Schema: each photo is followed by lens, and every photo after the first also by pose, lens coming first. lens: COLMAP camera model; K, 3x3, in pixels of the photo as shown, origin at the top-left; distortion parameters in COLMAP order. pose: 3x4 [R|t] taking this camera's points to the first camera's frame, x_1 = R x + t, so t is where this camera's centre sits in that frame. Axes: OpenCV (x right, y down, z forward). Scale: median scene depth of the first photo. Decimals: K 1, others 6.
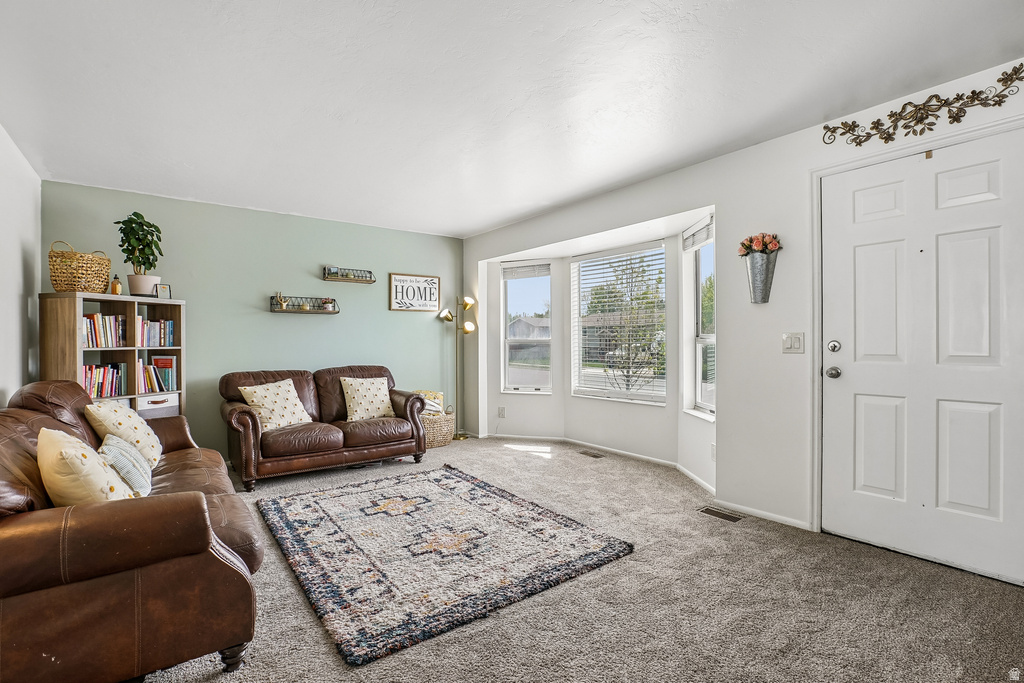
lens RADIAL K [[472.5, 0, 520.4], [0, 472.5, 345.3], [0, 0, 1]] dist [-0.026831, 0.001470]
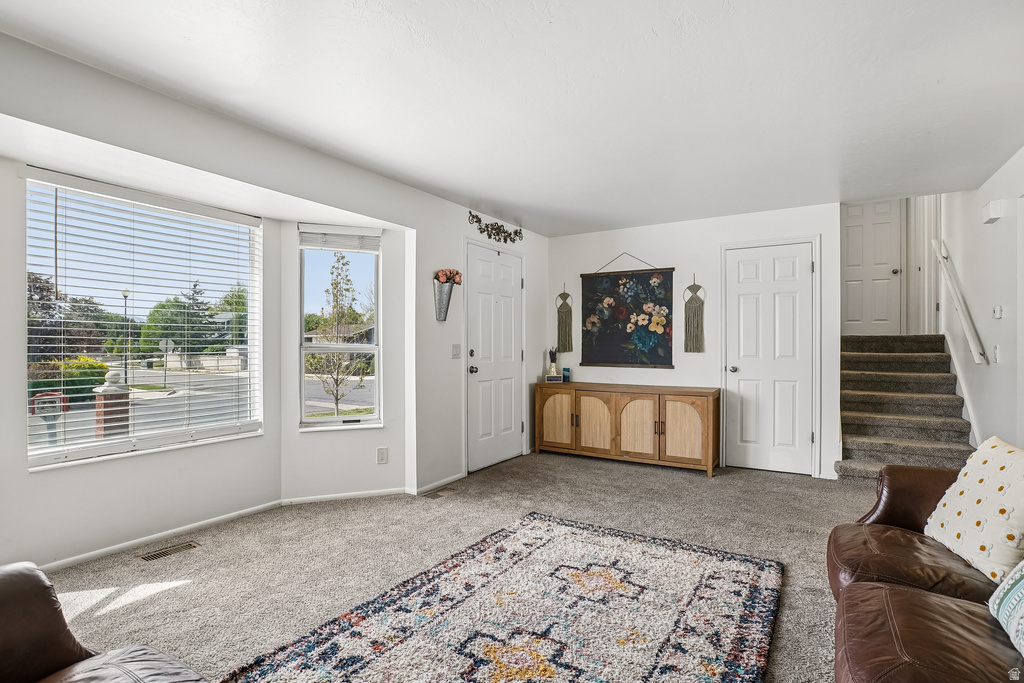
lens RADIAL K [[493.9, 0, 518.1], [0, 493.9, 344.9], [0, 0, 1]] dist [-0.021305, 0.002596]
pose [[-0.353022, 0.006912, 0.935589, -0.955180], [0.002590, 0.999976, -0.006411, -0.013390], [-0.935611, 0.000160, -0.353032, 1.455327]]
